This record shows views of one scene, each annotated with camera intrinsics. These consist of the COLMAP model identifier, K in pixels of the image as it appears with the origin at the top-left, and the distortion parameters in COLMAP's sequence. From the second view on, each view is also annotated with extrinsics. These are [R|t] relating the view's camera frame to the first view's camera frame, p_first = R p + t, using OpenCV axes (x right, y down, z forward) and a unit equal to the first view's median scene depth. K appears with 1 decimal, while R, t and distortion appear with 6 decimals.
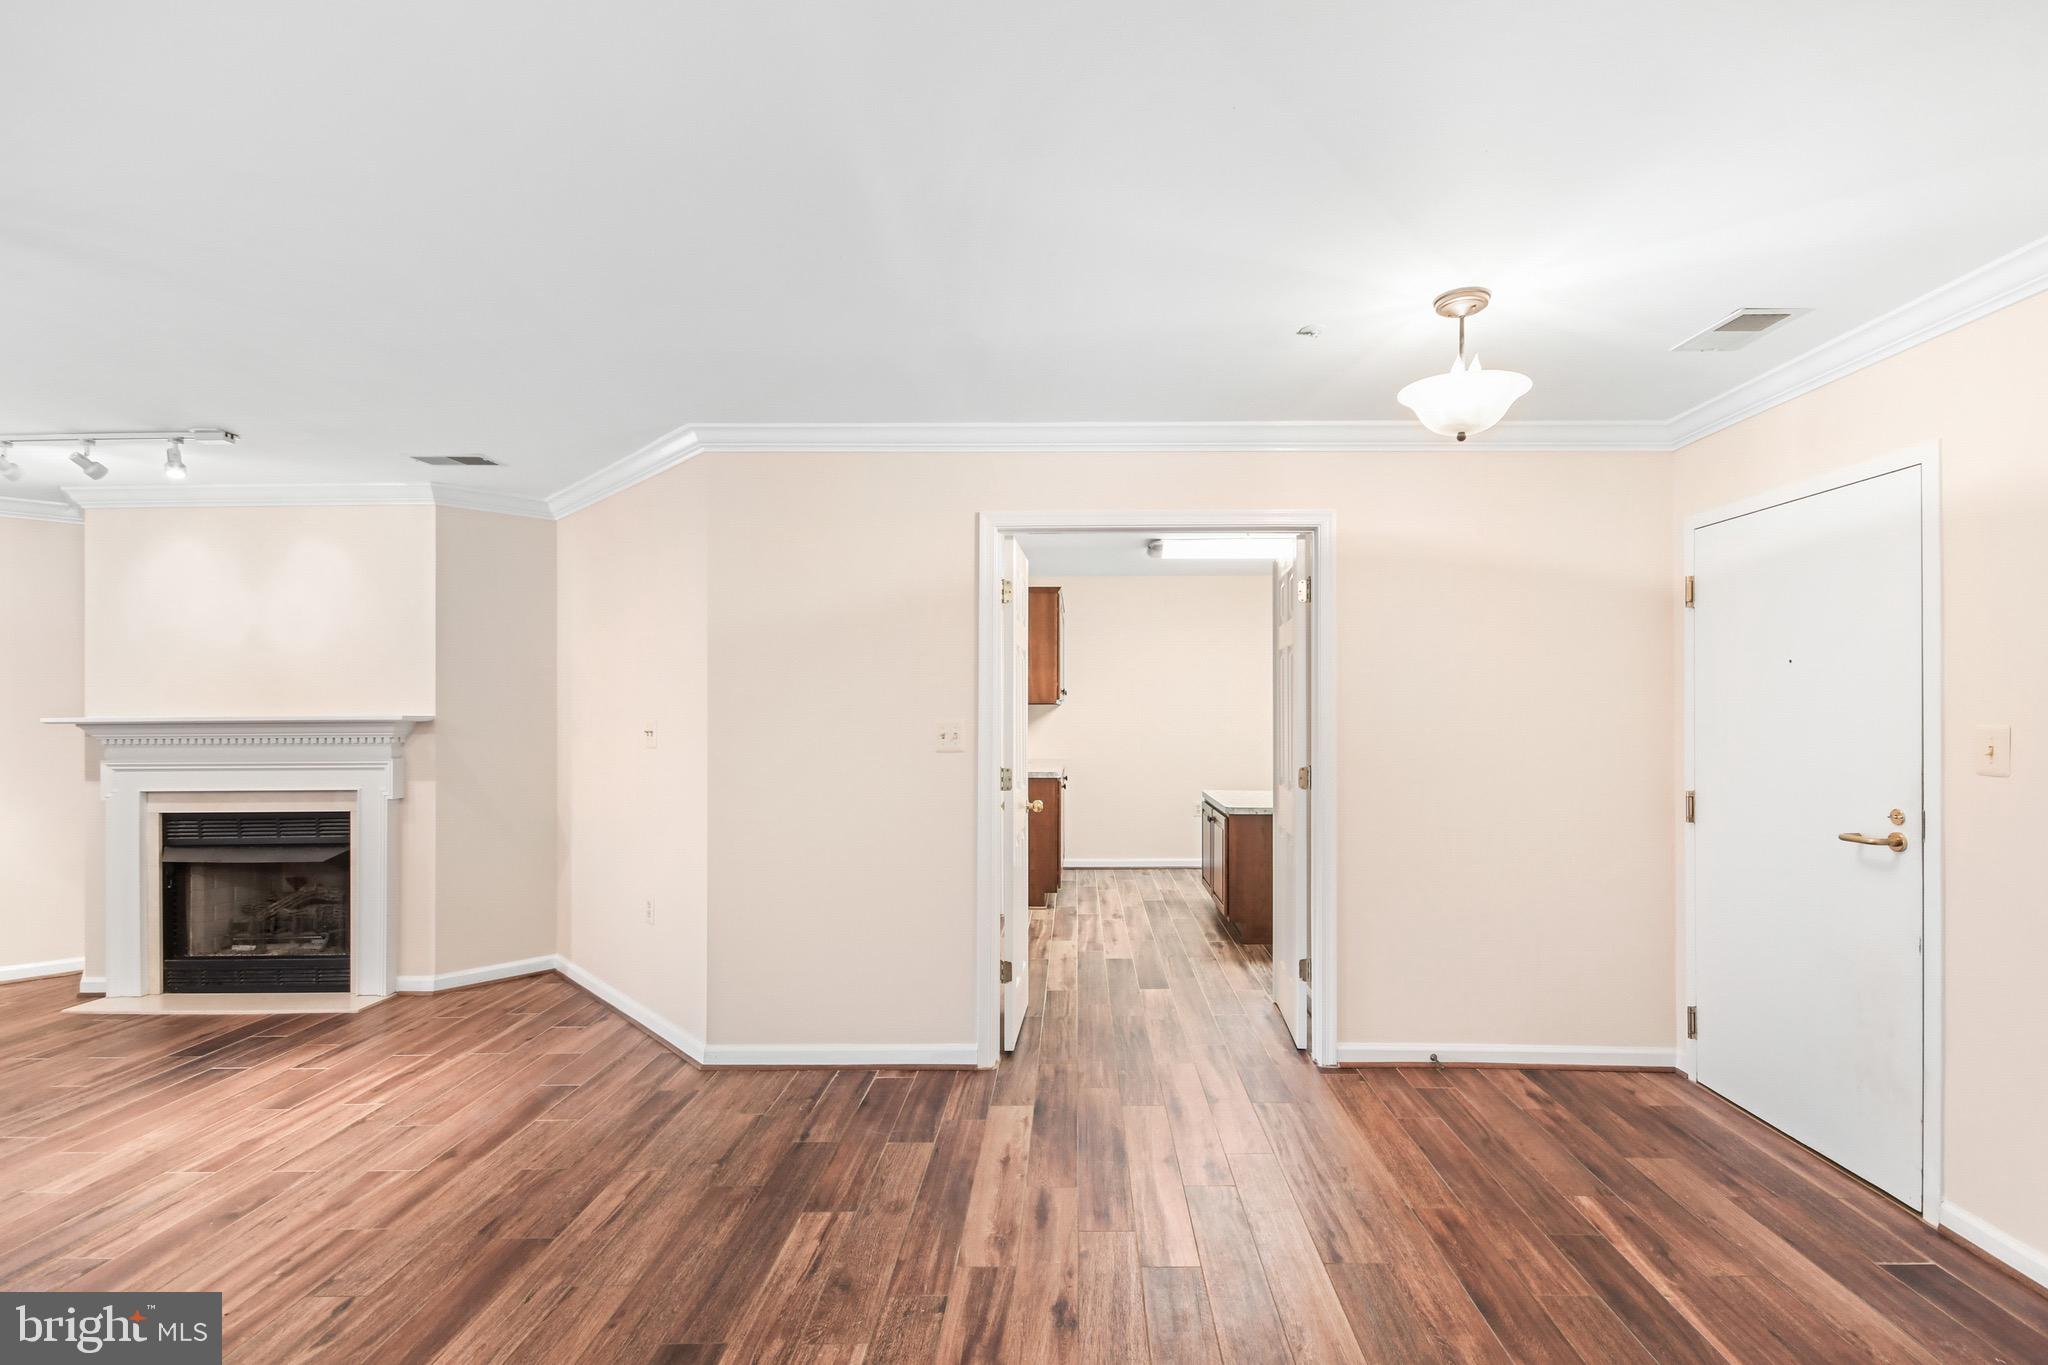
lens RADIAL K [[931.7, 0, 1076.5], [0, 931.7, 707.5], [0, 0, 1]] dist [0.002216, -0.000094]
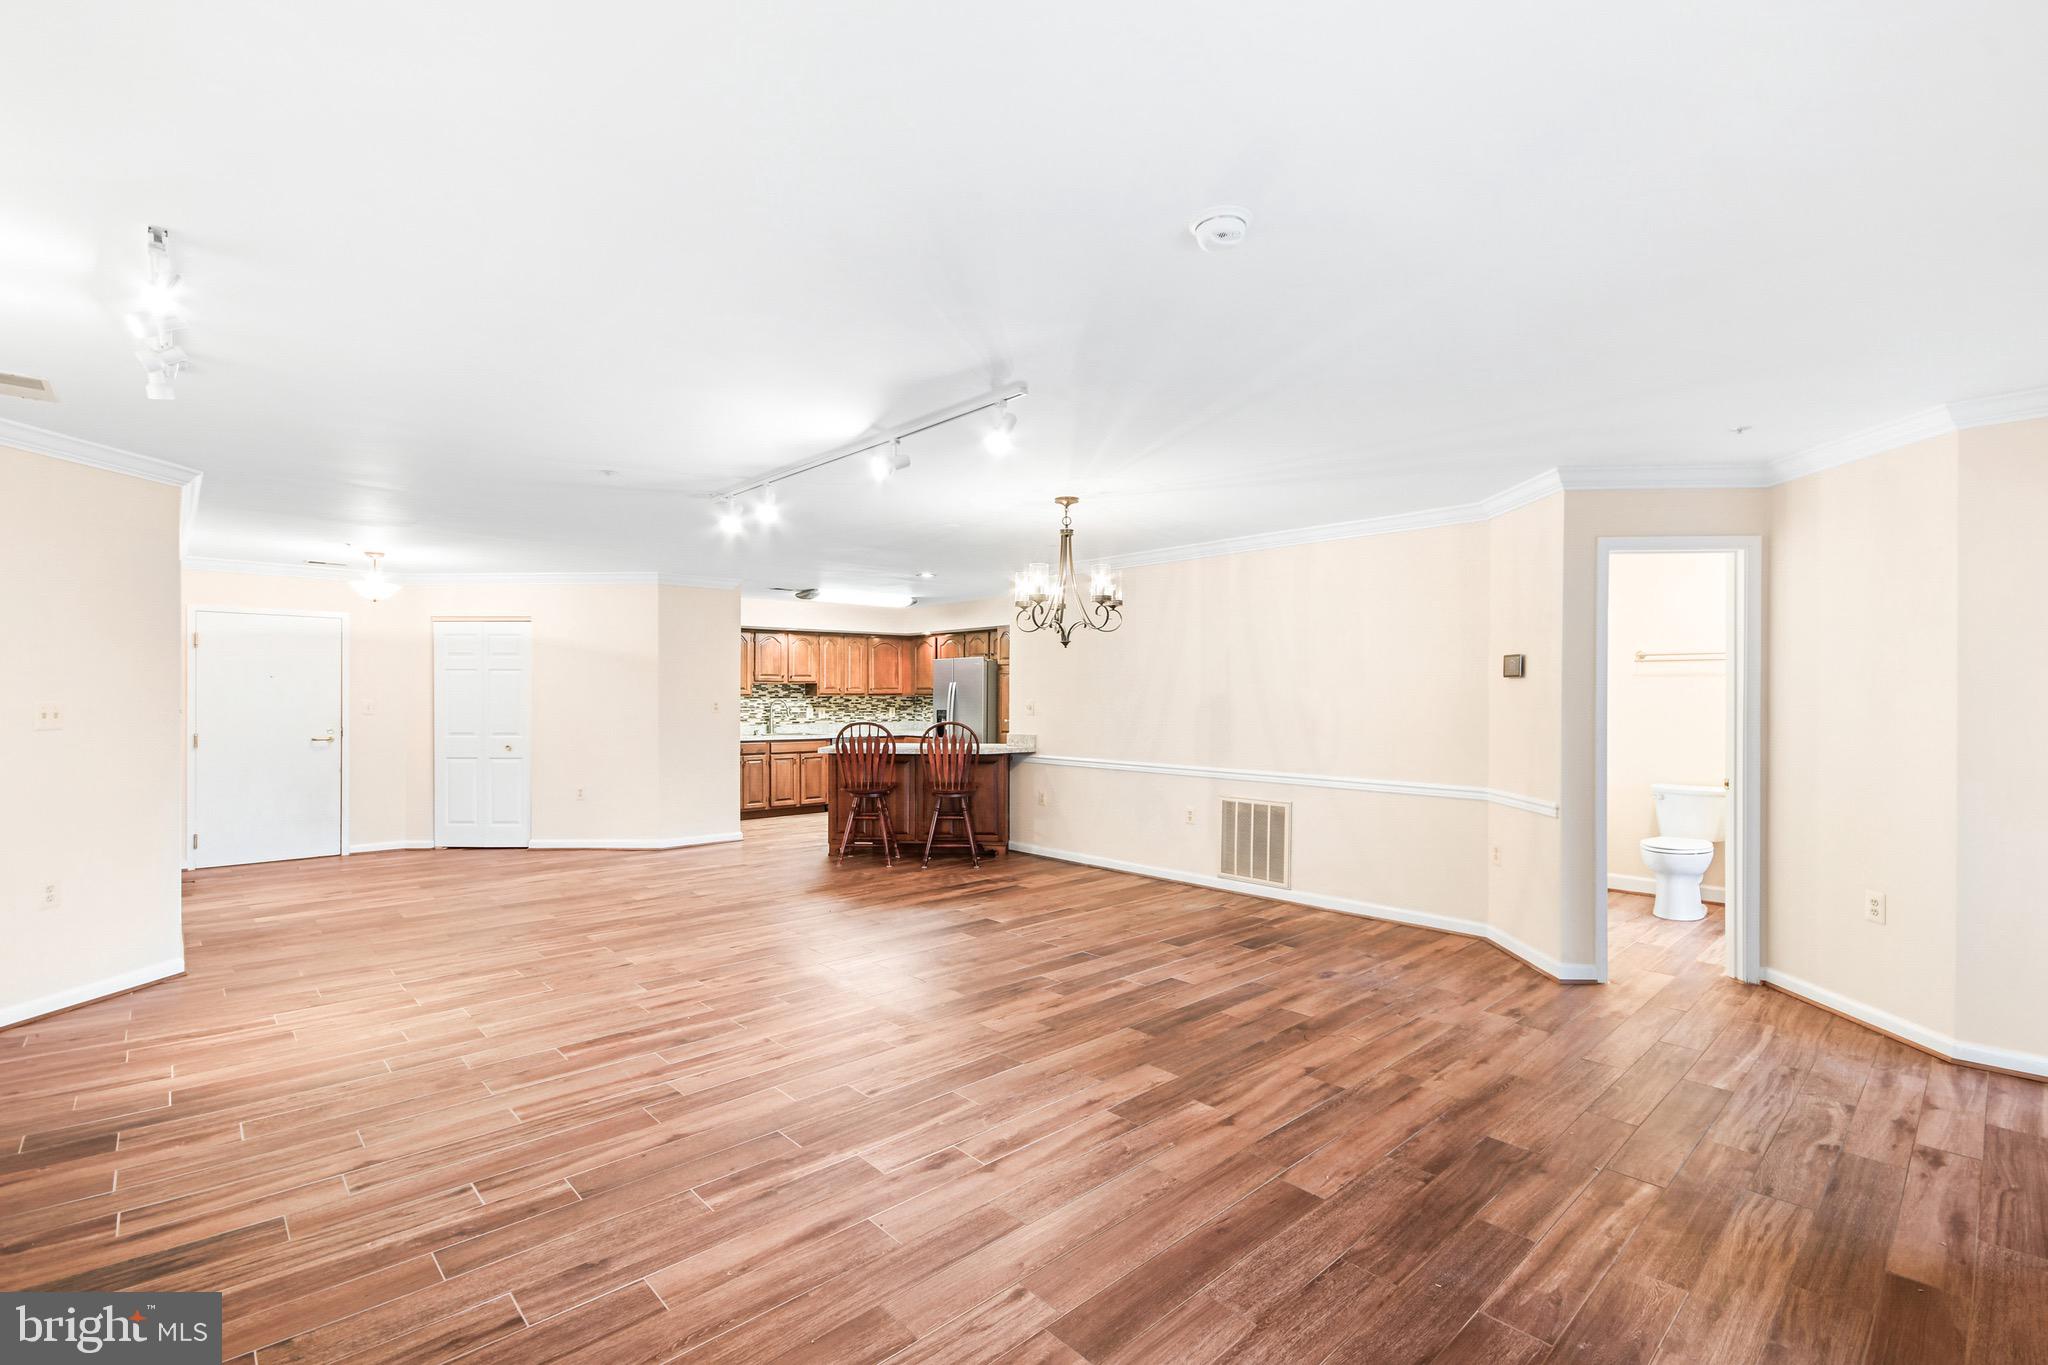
lens RADIAL K [[917.9, 0, 1016.0], [0, 917.9, 703.2], [0, 0, 1]] dist [0.003982, -0.000098]
pose [[-0.679253, -0.002236, 0.733901, -2.172898], [-0.002420, 0.999997, 0.000808, 0.013507], [-0.733901, -0.001227, -0.679256, 1.054143]]
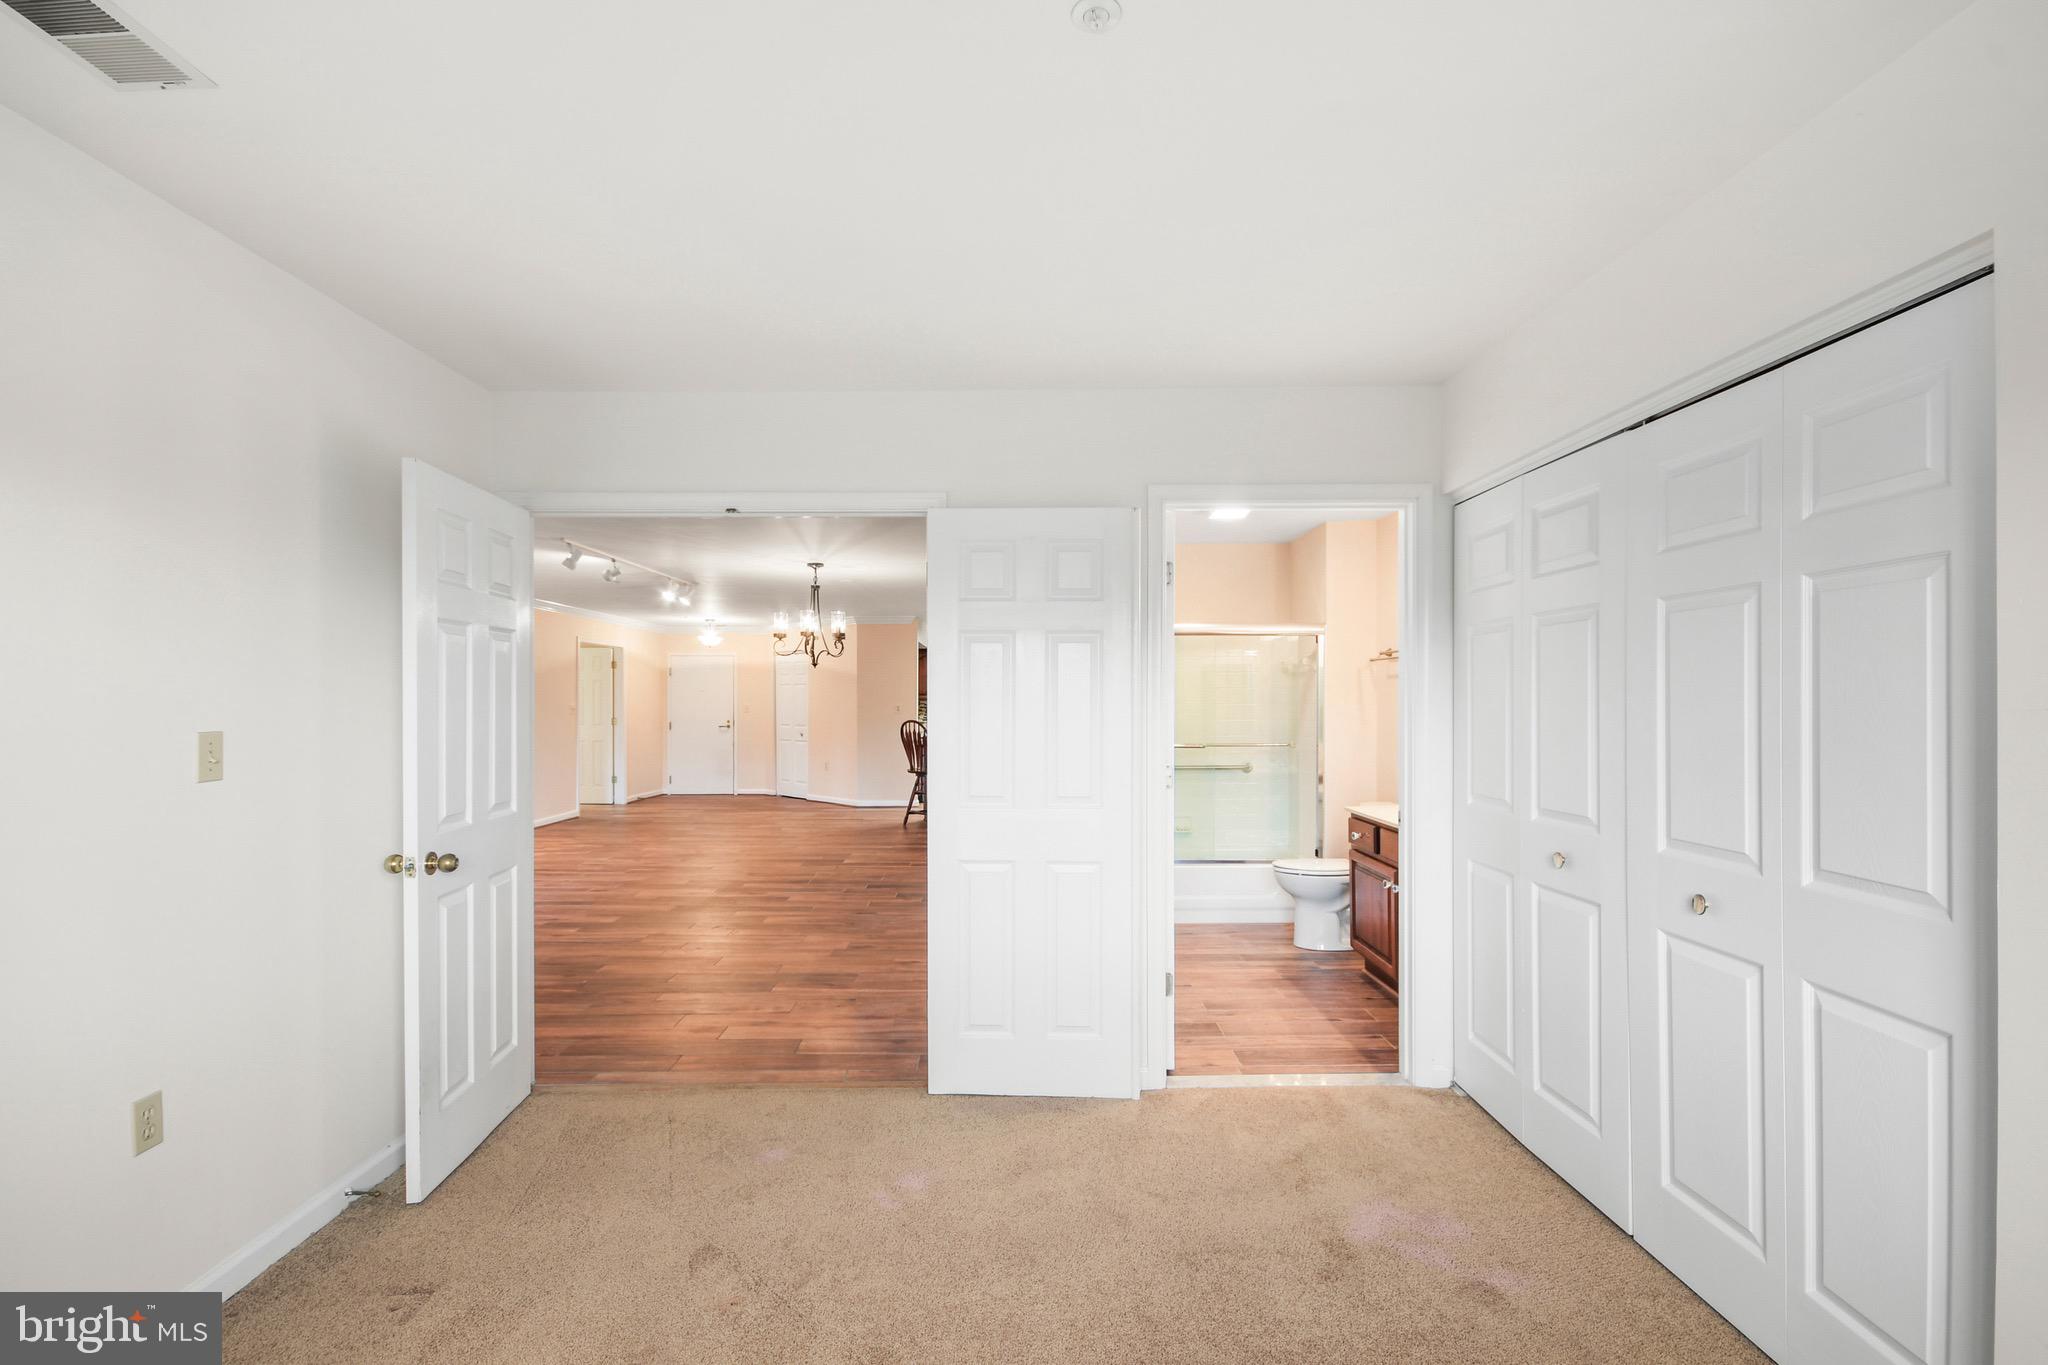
lens RADIAL K [[916.4, 0, 1016.7], [0, 916.4, 683.9], [0, 0, 1]] dist [0.002540, -0.000362]
pose [[-0.005807, 0.021491, 0.999752, -3.258529], [-0.003185, 0.999764, -0.021510, 0.008501], [-0.999978, -0.003309, -0.005737, -0.452528]]
